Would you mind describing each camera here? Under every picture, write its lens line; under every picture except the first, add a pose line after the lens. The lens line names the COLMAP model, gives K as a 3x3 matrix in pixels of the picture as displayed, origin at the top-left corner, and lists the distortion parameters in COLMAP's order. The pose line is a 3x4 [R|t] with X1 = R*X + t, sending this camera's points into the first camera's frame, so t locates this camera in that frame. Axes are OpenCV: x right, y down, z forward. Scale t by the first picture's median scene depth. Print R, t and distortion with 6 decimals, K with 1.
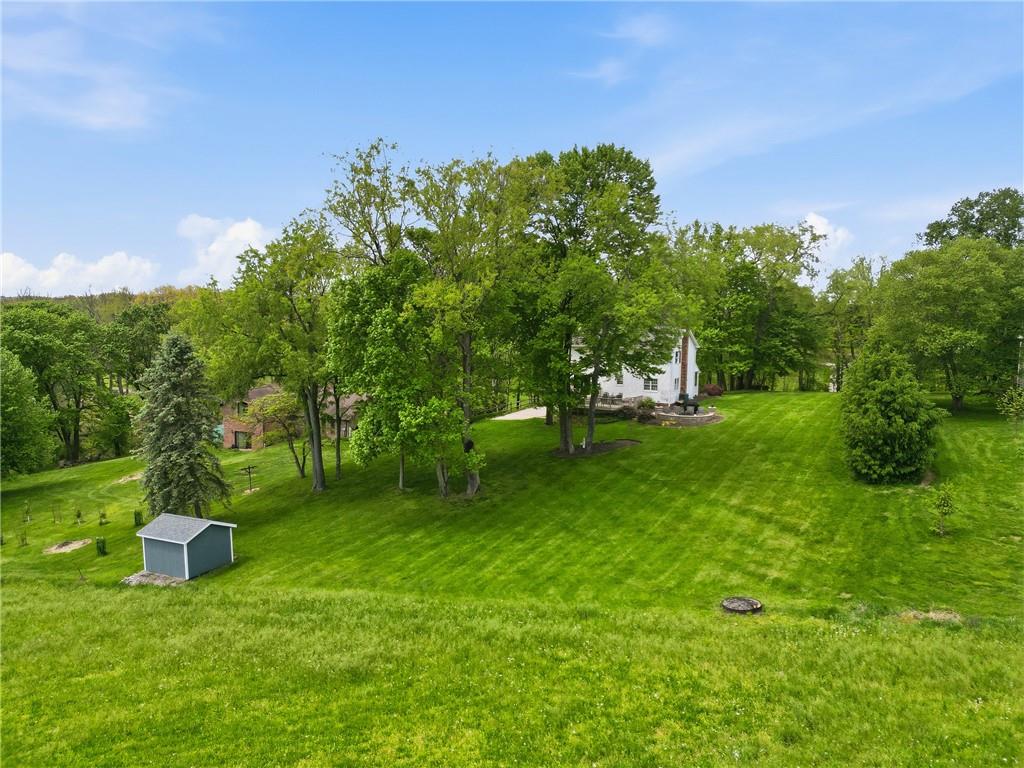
lens RADIAL K [[717.1, 0, 513.4], [0, 717.1, 366.3], [0, 0, 1]] dist [0.080388, -0.001984]
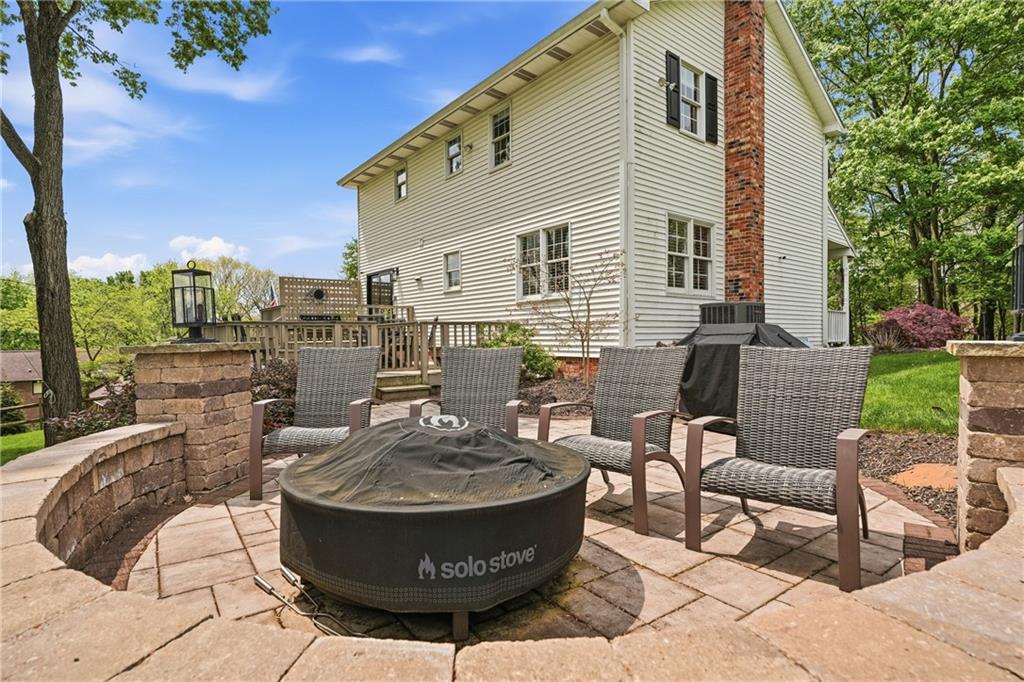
lens RADIAL K [[507.5, 0, 522.1], [0, 507.5, 339.8], [0, 0, 1]] dist [-0.001094, -0.000120]
pose [[0.934798, 0.000909, -0.355178, 0.216505], [-0.016639, 0.999011, -0.041235, 0.048193], [0.354789, 0.044456, 0.933889, 0.807384]]
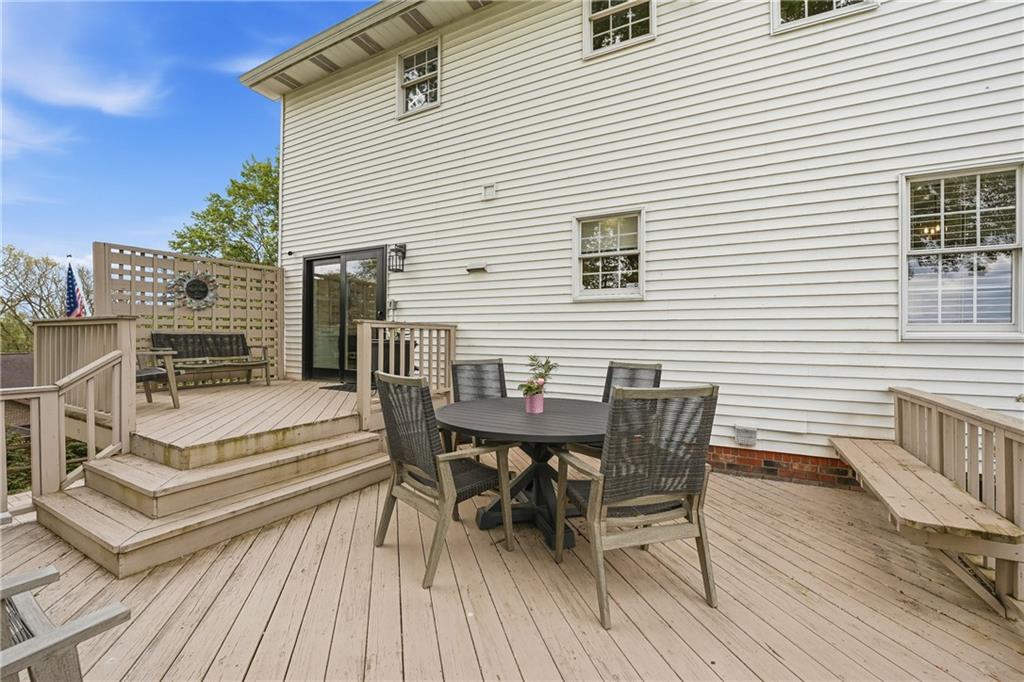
lens RADIAL K [[420.7, 0, 519.2], [0, 420.7, 342.1], [0, 0, 1]] dist [-0.027838, -0.000022]
pose [[0.999119, 0.012289, 0.040116, 0.124096], [-0.010414, 0.998859, -0.046615, 0.035887], [-0.040644, 0.046156, 0.998107, 0.888533]]
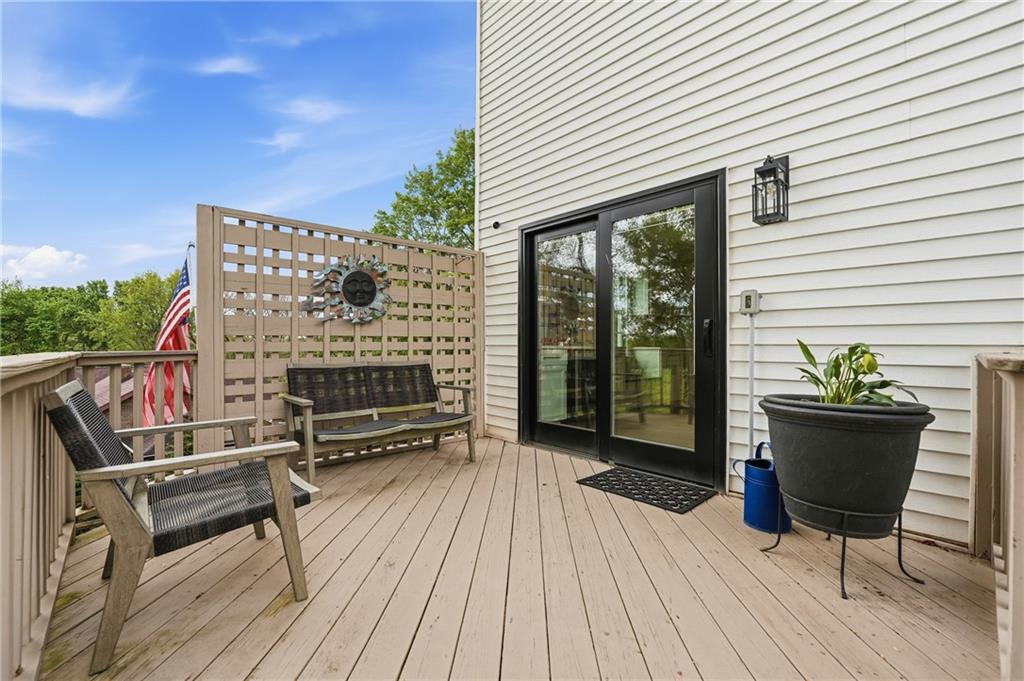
lens RADIAL K [[420.7, 0, 519.2], [0, 420.7, 341.6], [0, 0, 1]] dist [-0.027838, -0.000022]
pose [[0.962481, 0.003328, -0.271328, 0.094354], [-0.021284, 0.997770, -0.063261, 0.031035], [0.270513, 0.066662, 0.960406, 0.931366]]
